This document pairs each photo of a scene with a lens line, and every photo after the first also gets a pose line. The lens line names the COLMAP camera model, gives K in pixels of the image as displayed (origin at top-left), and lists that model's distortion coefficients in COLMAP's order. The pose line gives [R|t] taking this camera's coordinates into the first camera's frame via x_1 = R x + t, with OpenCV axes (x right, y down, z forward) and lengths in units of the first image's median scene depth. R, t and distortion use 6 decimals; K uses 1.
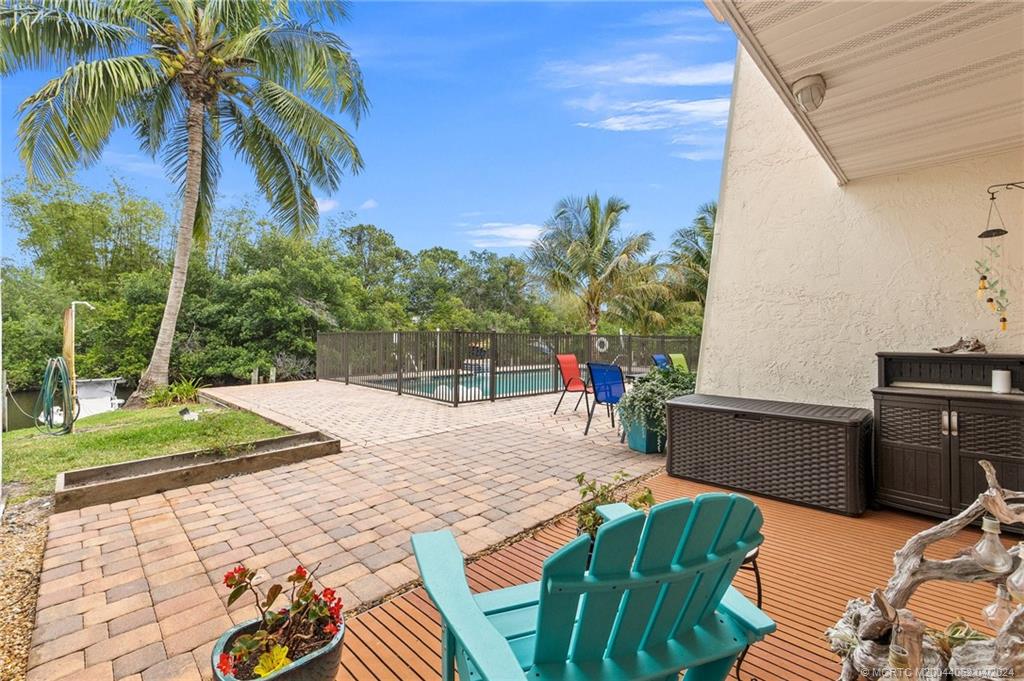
lens RADIAL K [[456.4, 0, 508.9], [0, 456.4, 336.9], [0, 0, 1]] dist [-0.002520, -0.000057]
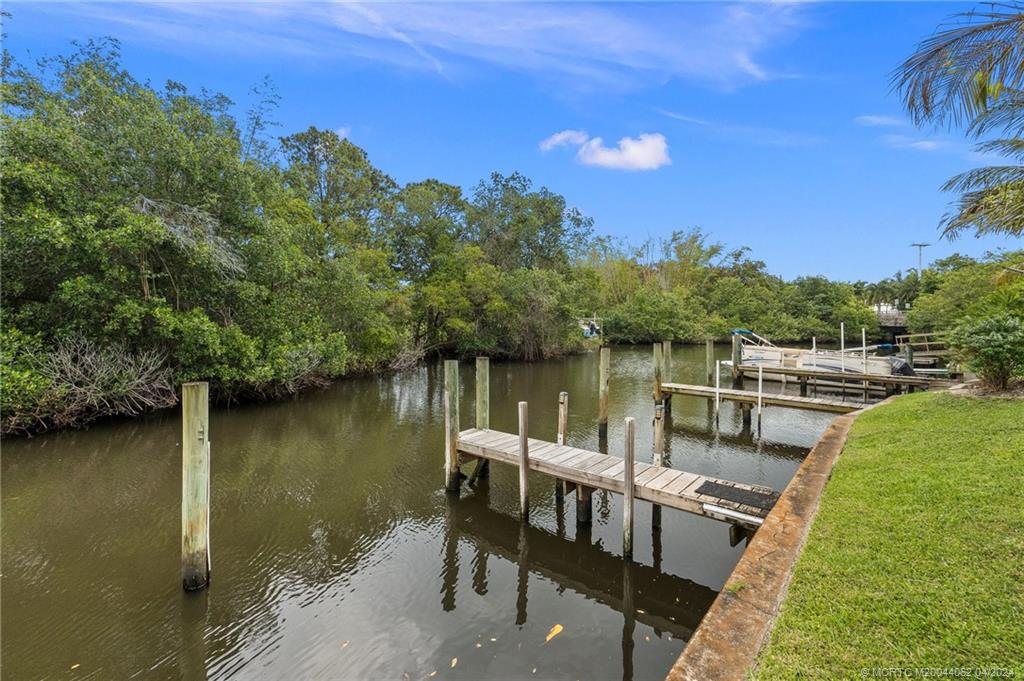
lens RADIAL K [[448.2, 0, 502.0], [0, 448.2, 305.7], [0, 0, 1]] dist [-0.000590, 0.000038]
pose [[0.997590, -0.007221, 0.069011, -0.119223], [0.009870, 0.999224, -0.038126, 0.017150], [-0.068682, 0.038715, 0.996887, 0.407887]]
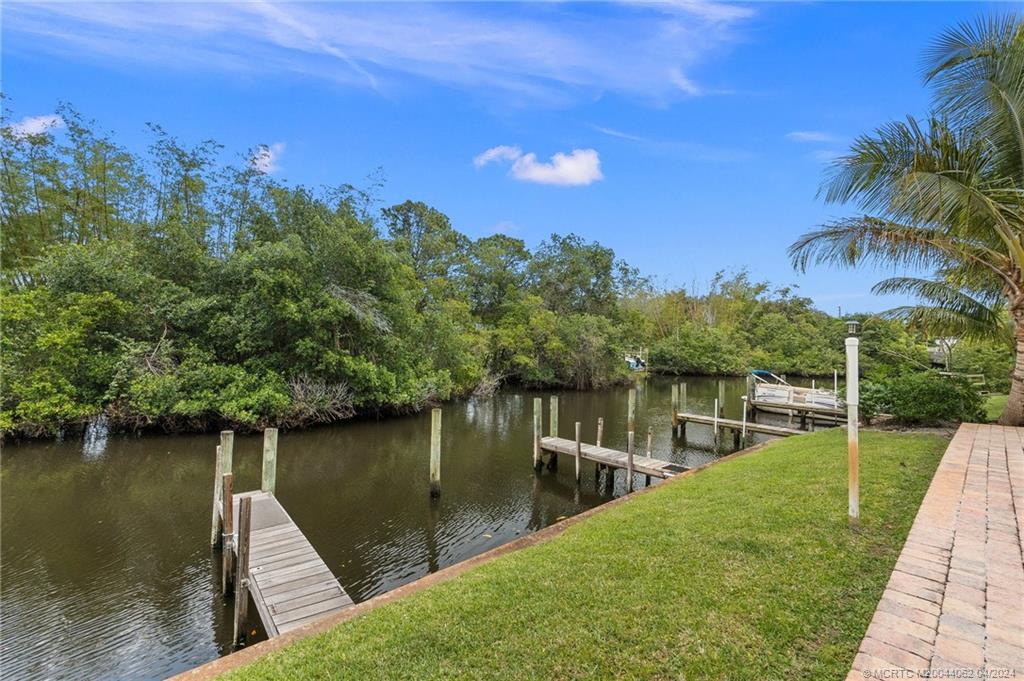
lens RADIAL K [[439.8, 0, 498.0], [0, 439.8, 339.8], [0, 0, 1]] dist [0.001326, -0.000015]
pose [[0.998375, 0.003012, -0.056906, -0.136112], [-0.003810, 0.999896, -0.013925, -0.003358], [0.056858, 0.014119, 0.998282, 0.283750]]
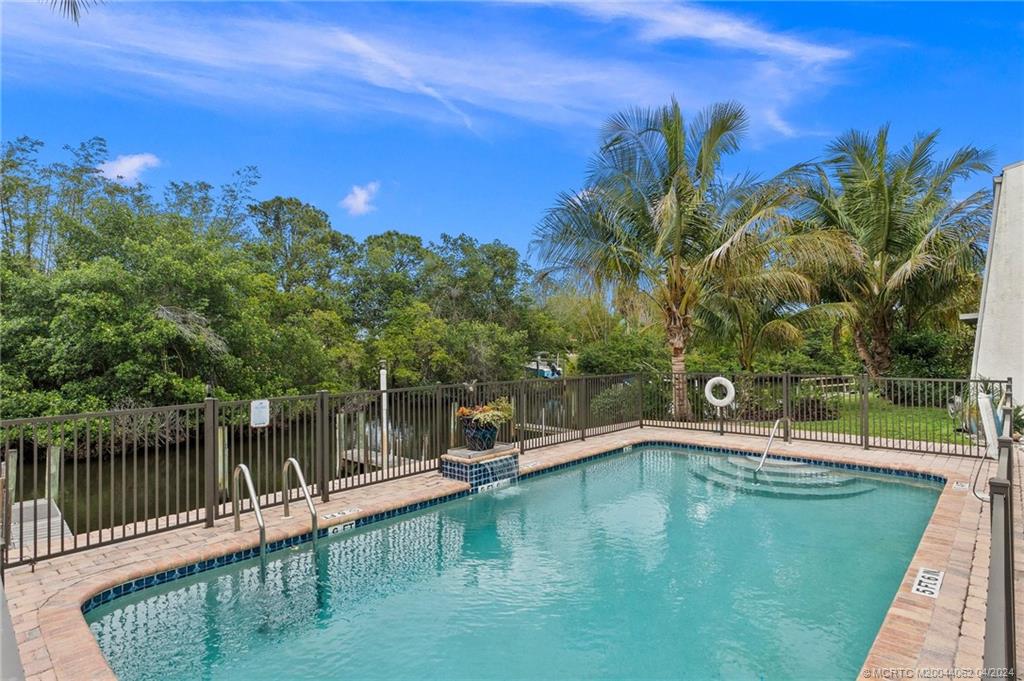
lens RADIAL K [[550.0, 0, 512.0], [0, 550.0, 340.5], [0, 0, 1]] dist [0.001301, 0.000340]
pose [[0.998600, -0.019034, 0.049350, -0.021032], [0.019769, 0.999700, -0.014438, -0.014217], [-0.049060, 0.015393, 0.998677, 0.172780]]
